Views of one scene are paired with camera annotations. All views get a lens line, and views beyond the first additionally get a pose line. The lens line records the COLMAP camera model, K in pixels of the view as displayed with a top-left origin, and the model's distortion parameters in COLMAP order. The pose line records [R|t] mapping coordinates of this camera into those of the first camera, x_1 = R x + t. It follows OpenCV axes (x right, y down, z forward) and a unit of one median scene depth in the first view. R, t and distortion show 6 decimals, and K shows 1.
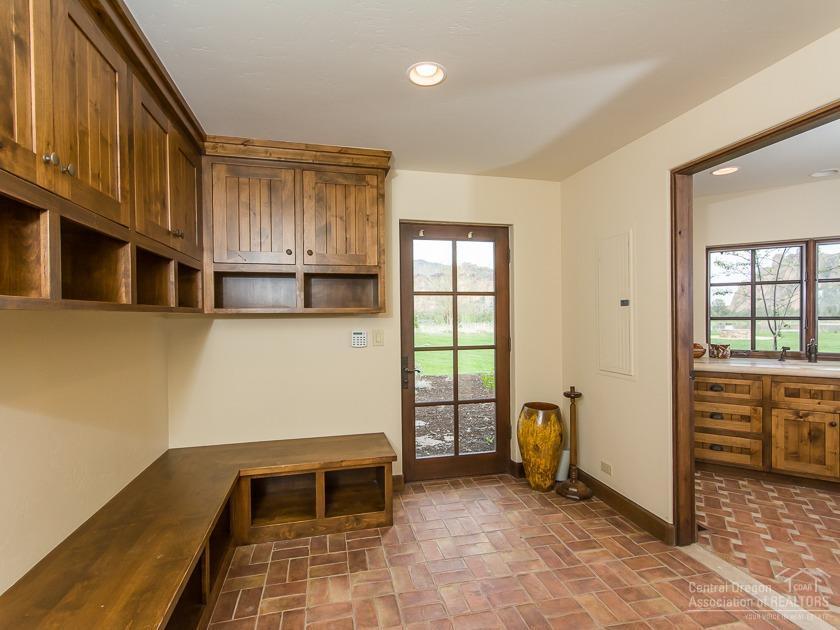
lens RADIAL K [[402.0, 0, 418.3], [0, 402.0, 318.9], [0, 0, 1]] dist [0.000057, -0.000364]
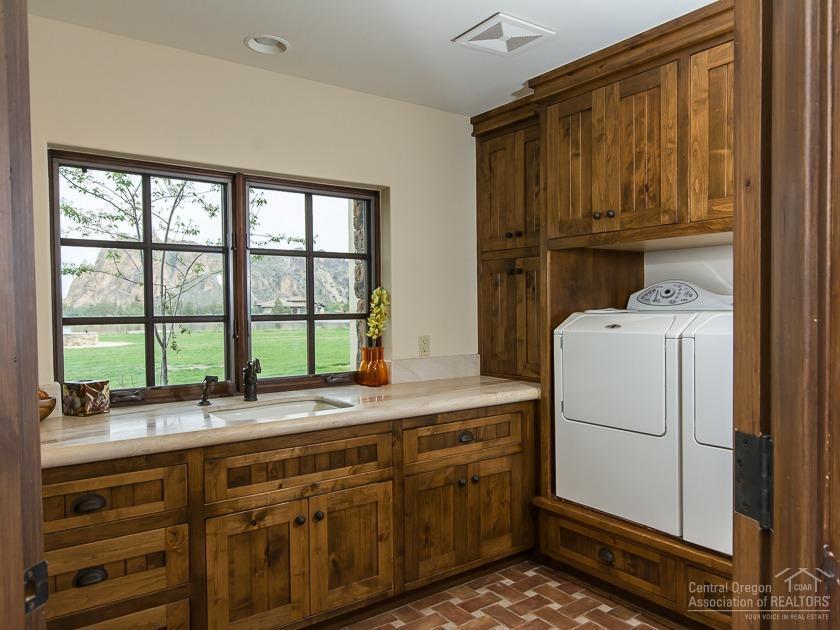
lens RADIAL K [[543.5, 0, 419.9], [0, 543.5, 316.4], [0, 0, 1]] dist [-0.001992, -0.002261]
pose [[0.321031, -0.016877, 0.946918, 0.359775], [0.011900, 0.999834, 0.013785, -0.011319], [-0.946994, 0.006843, 0.321179, 0.540314]]
